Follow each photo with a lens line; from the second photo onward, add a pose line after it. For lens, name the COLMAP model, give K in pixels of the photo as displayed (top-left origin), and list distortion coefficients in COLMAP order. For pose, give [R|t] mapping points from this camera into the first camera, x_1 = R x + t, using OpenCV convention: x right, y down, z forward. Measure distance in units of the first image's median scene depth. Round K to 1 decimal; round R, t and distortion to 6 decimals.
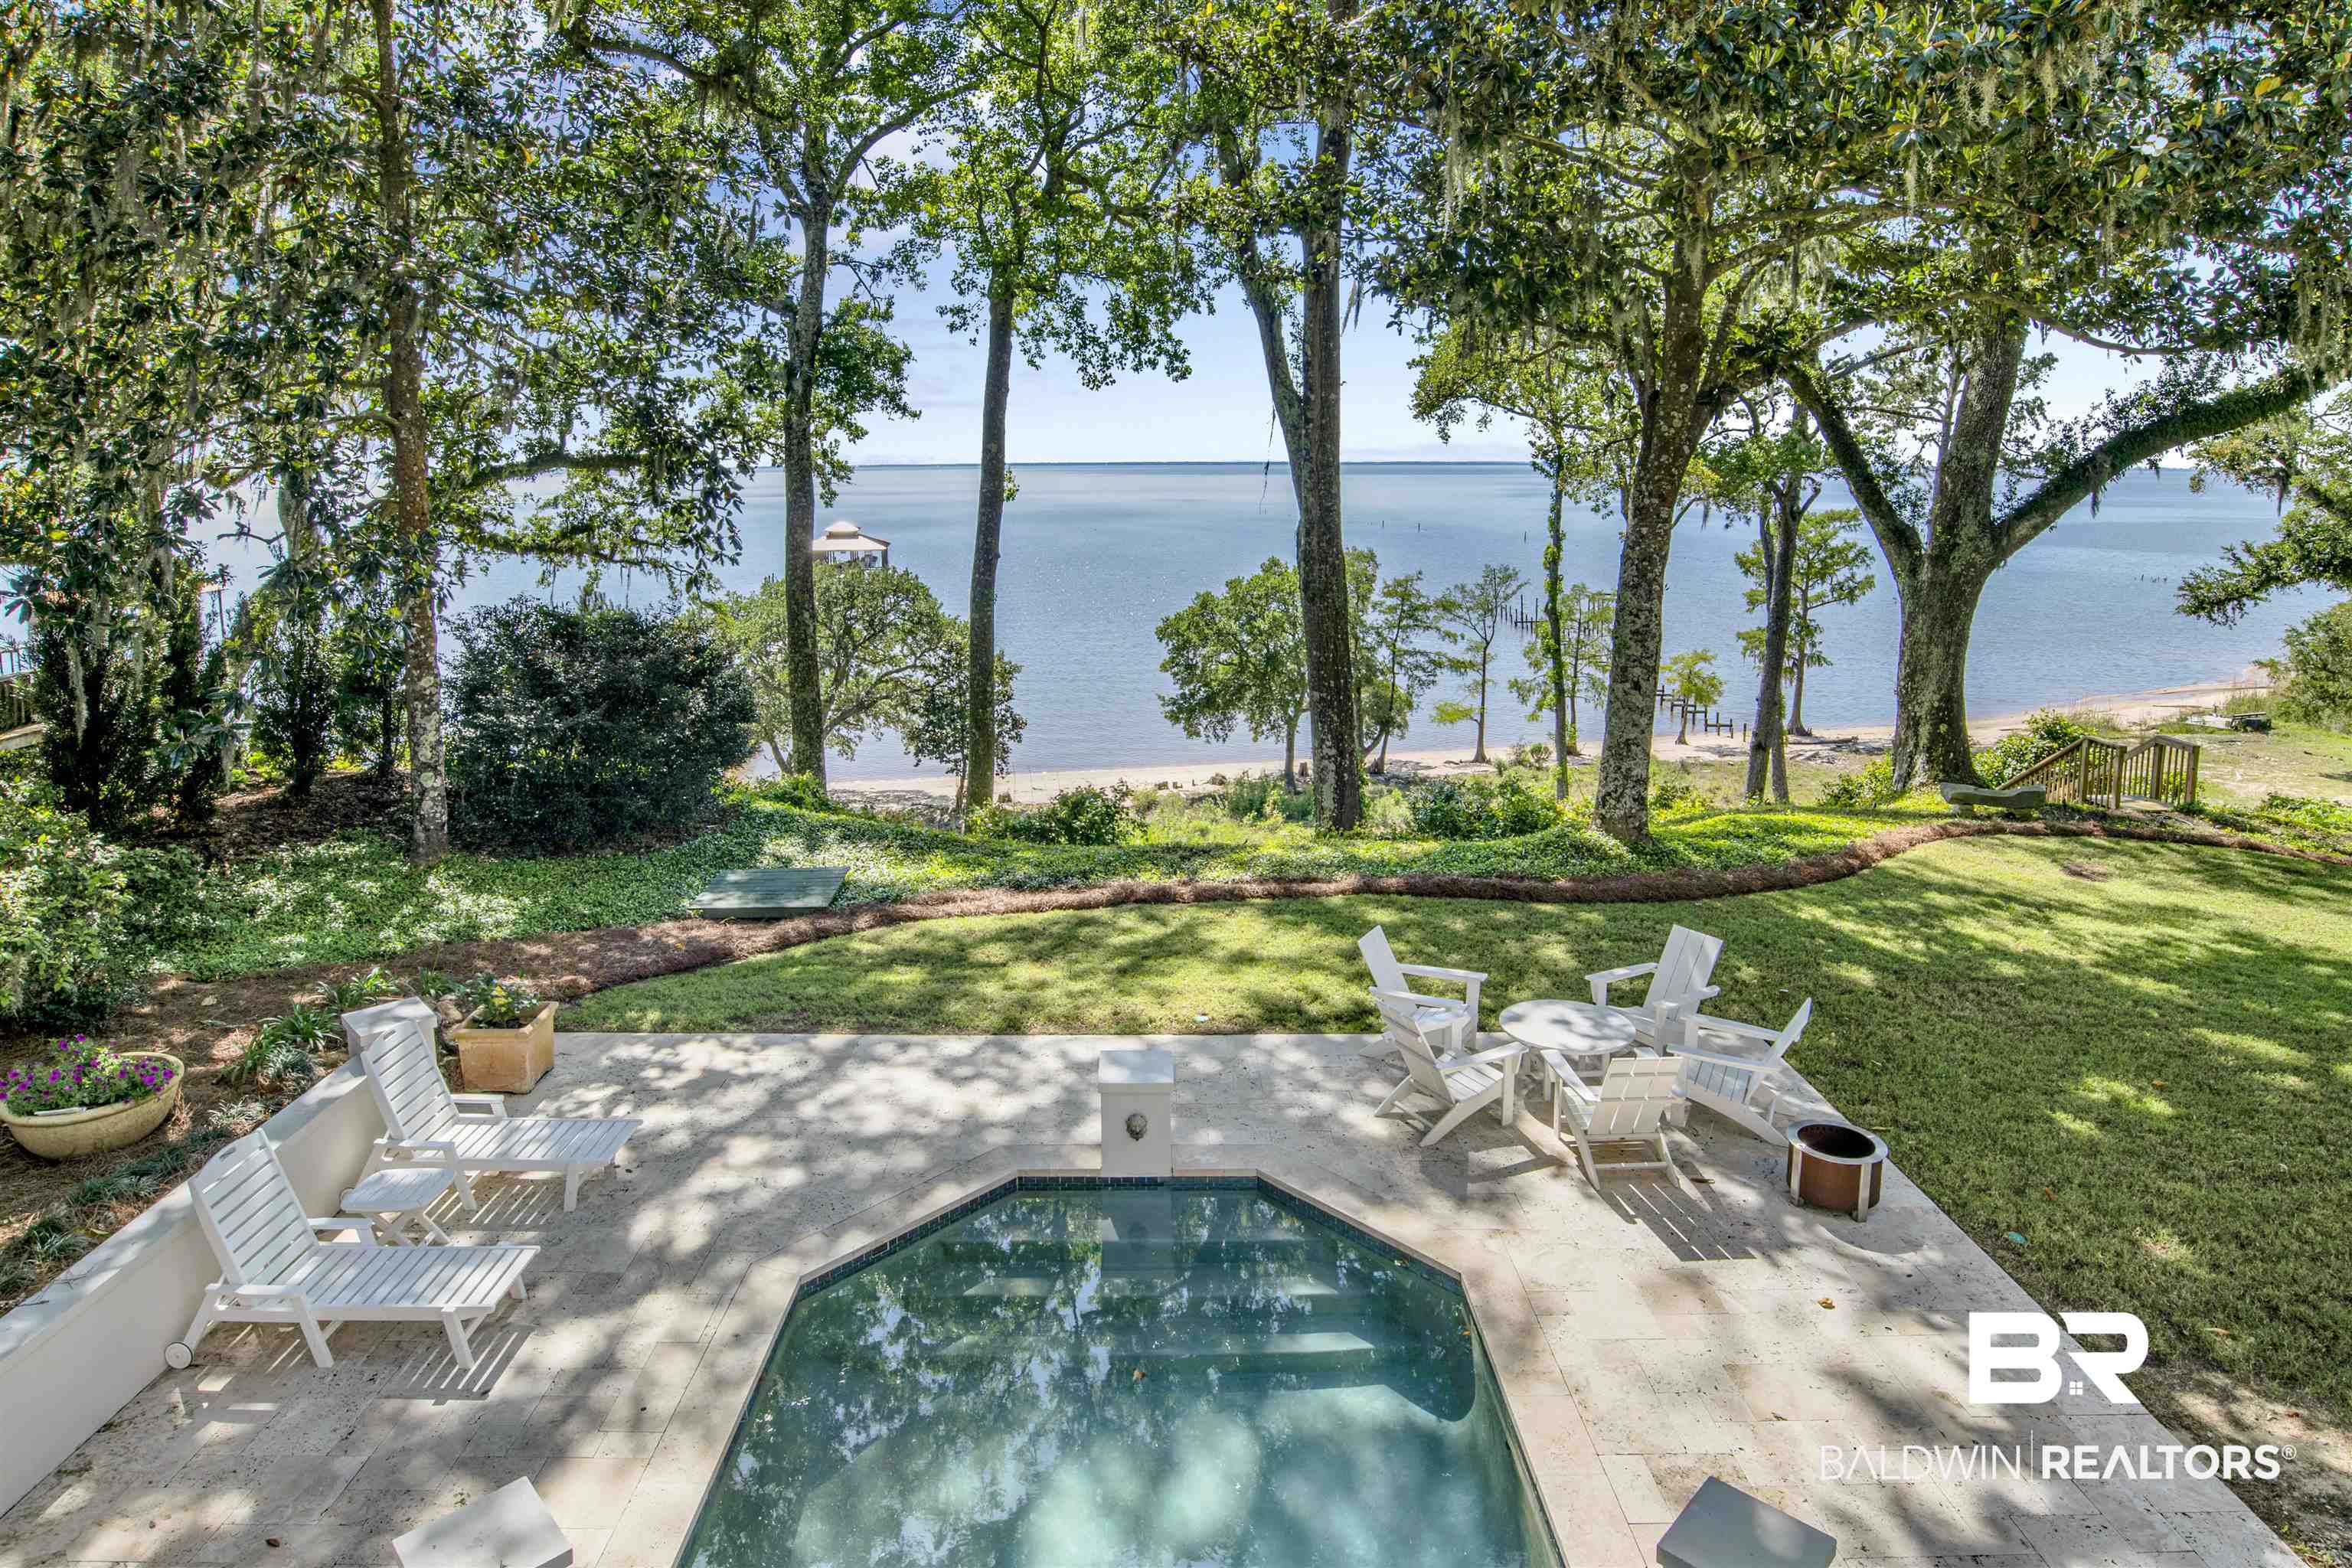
lens RADIAL K [[1354.2, 0, 1165.5], [0, 1354.2, 628.7], [0, 0, 1]] dist [-0.080281, 0.033531]
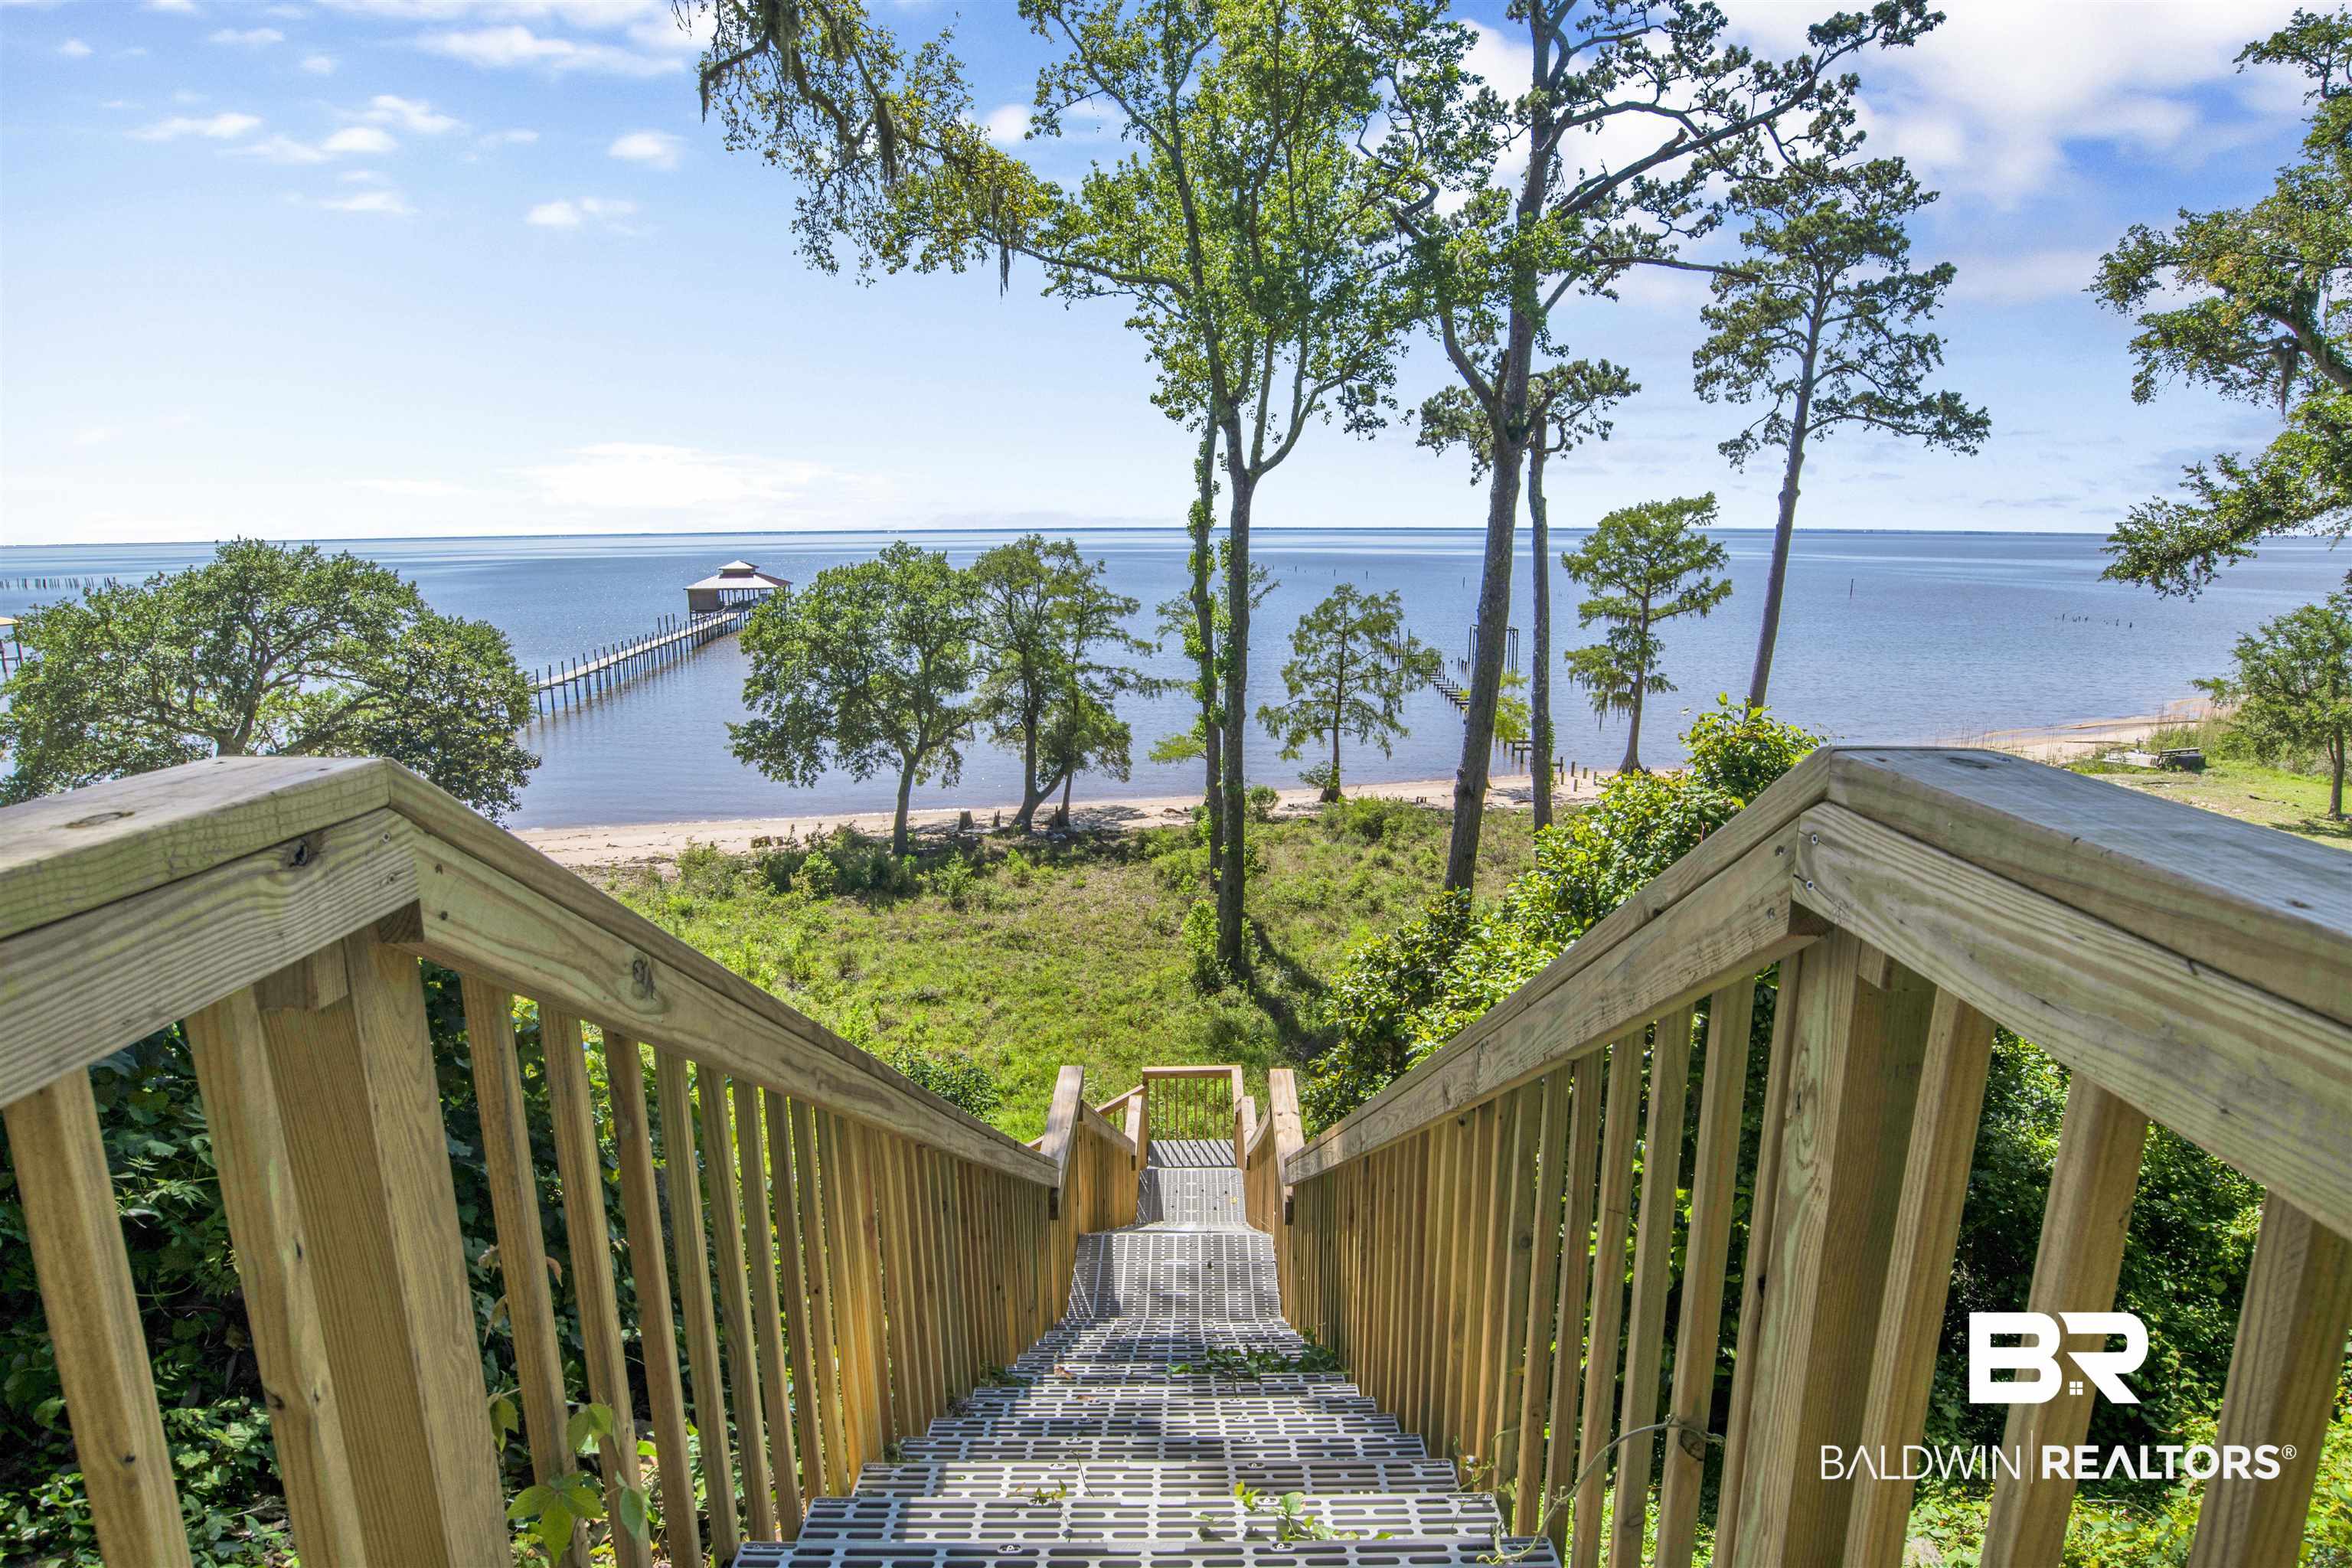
lens RADIAL K [[1266.1, 0, 1176.0], [0, 1266.1, 784.0], [0, 0, 1]] dist [-0.076376, 0.025681]
pose [[0.999871, -0.002136, 0.015898, 0.523623], [0.000801, 0.996505, 0.083530, 0.056283], [-0.016021, -0.083507, 0.996378, 0.679702]]
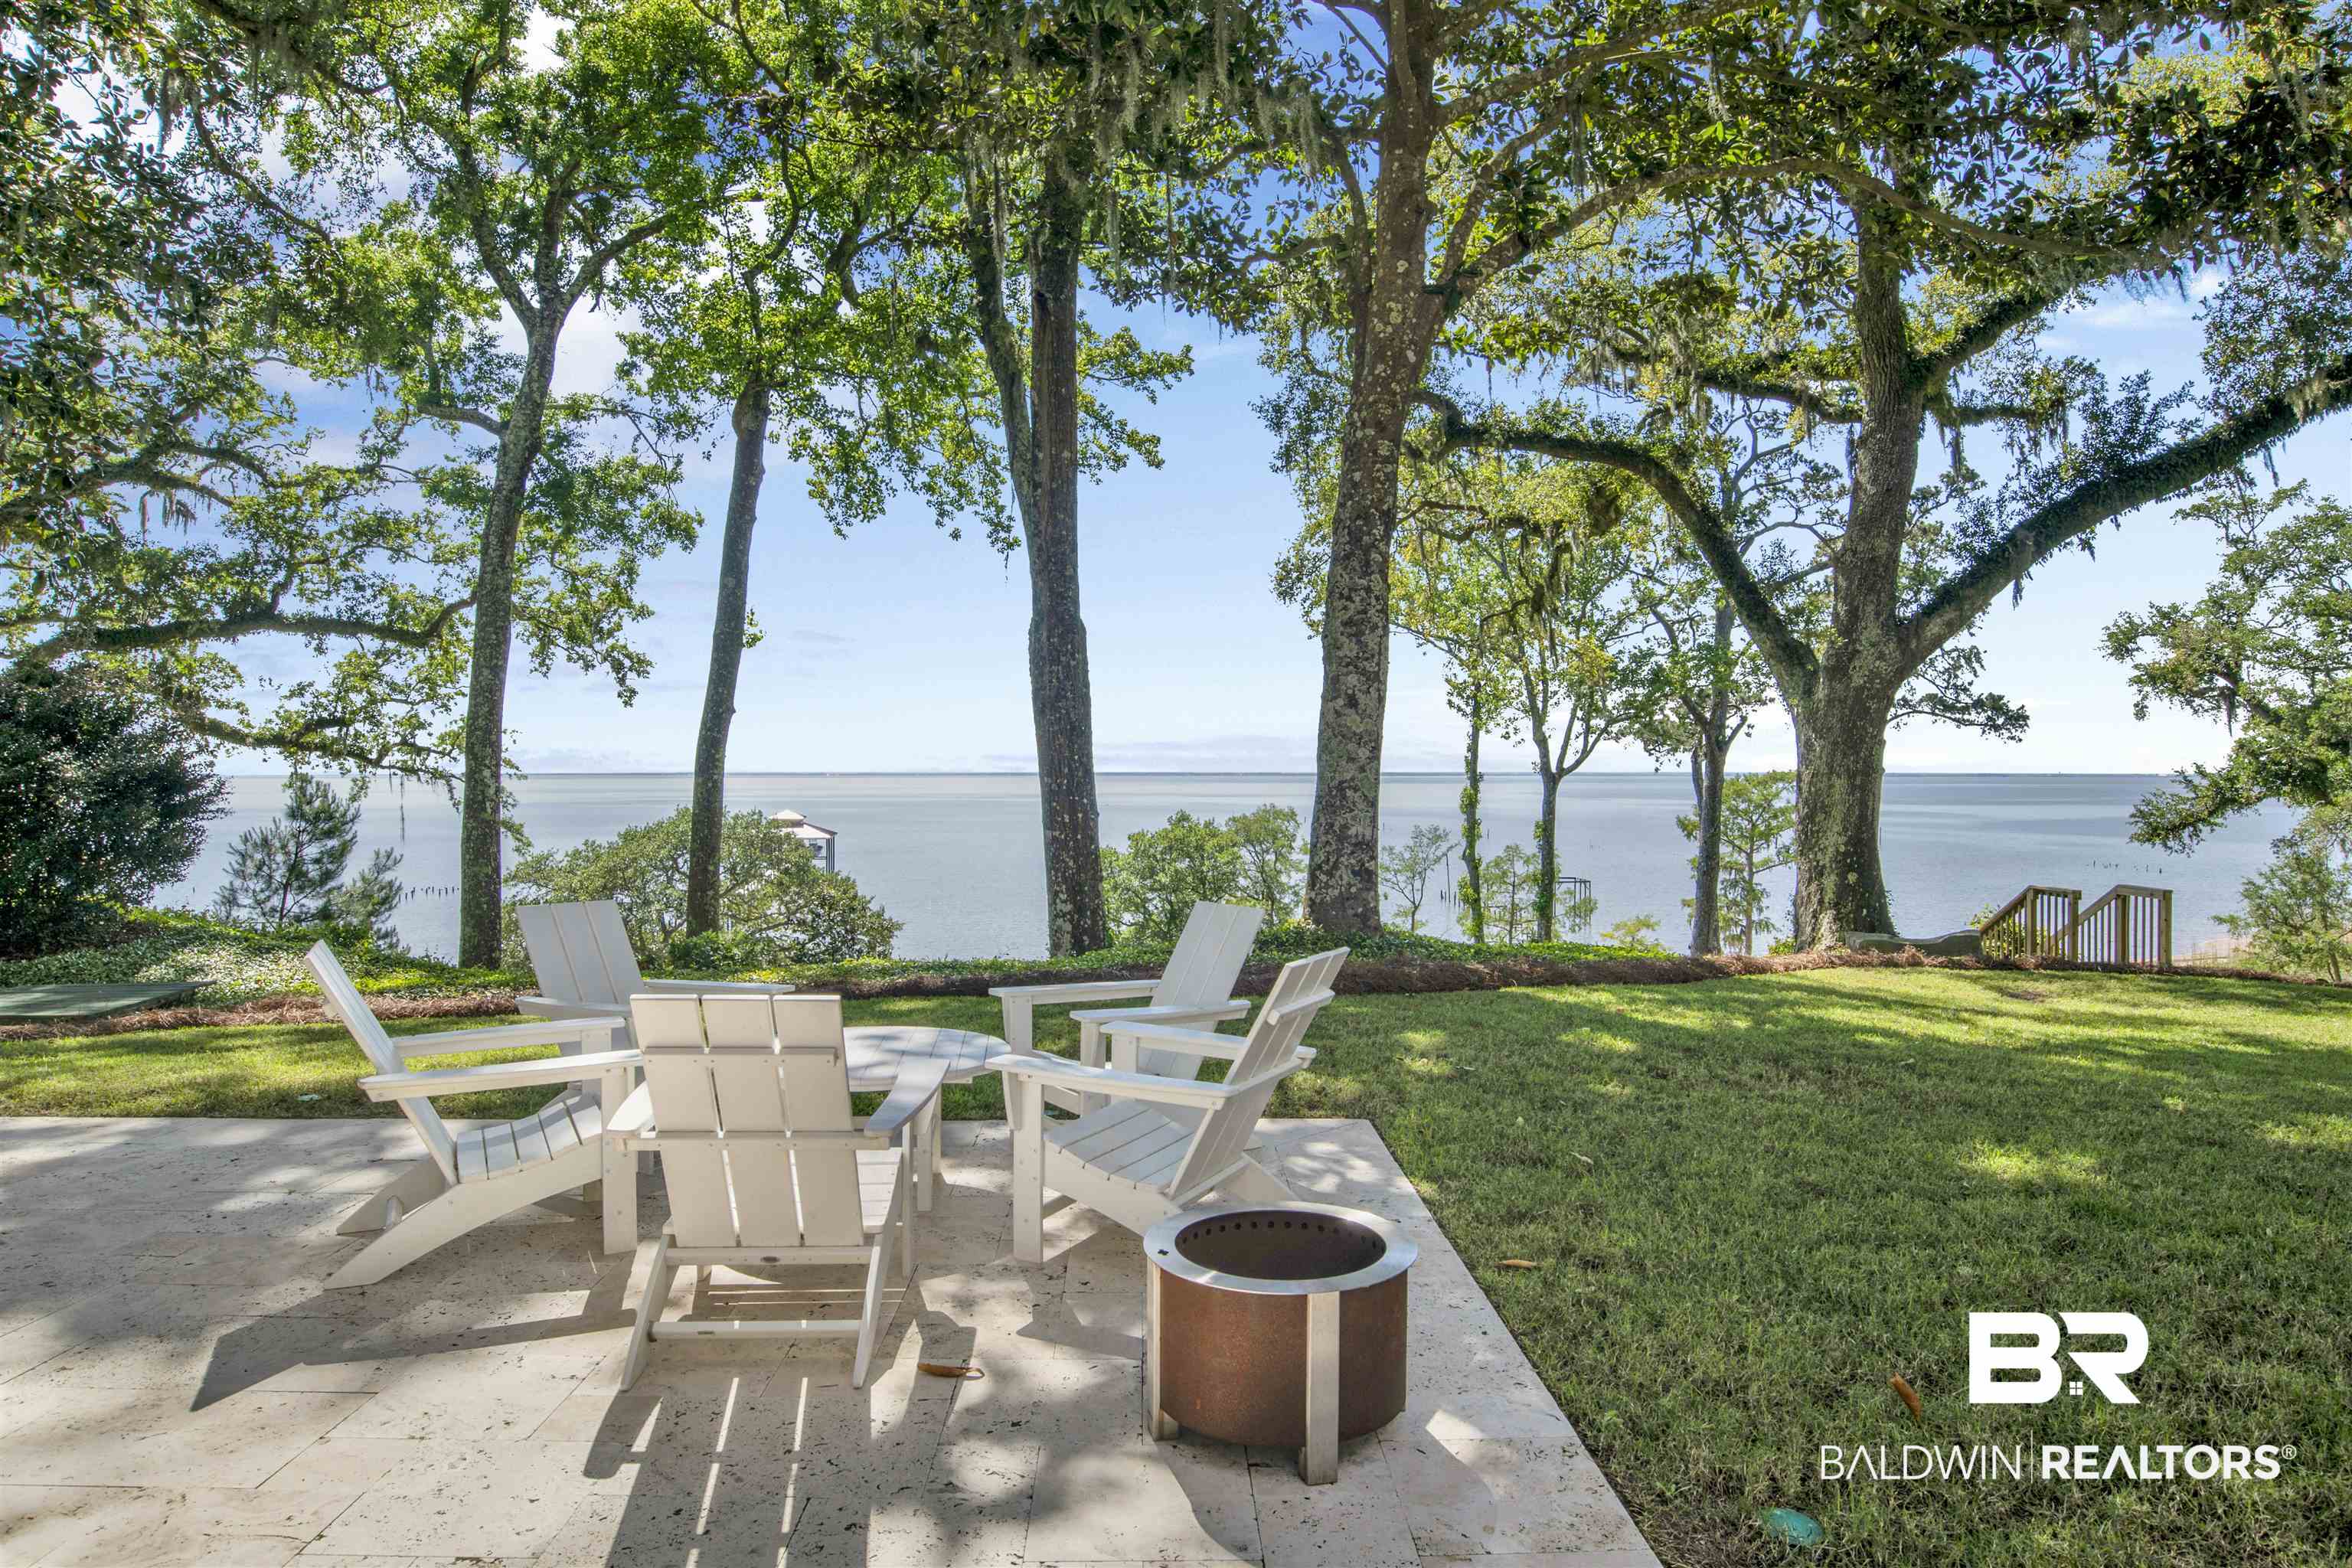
lens RADIAL K [[1355.5, 0, 1191.6], [0, 1355.5, 772.9], [0, 0, 1]] dist [-0.082278, 0.037243]
pose [[0.999191, 0.004439, 0.039974, 0.116211], [0.000303, 0.993032, -0.117846, 0.076546], [-0.040218, 0.117762, 0.992227, 0.157662]]
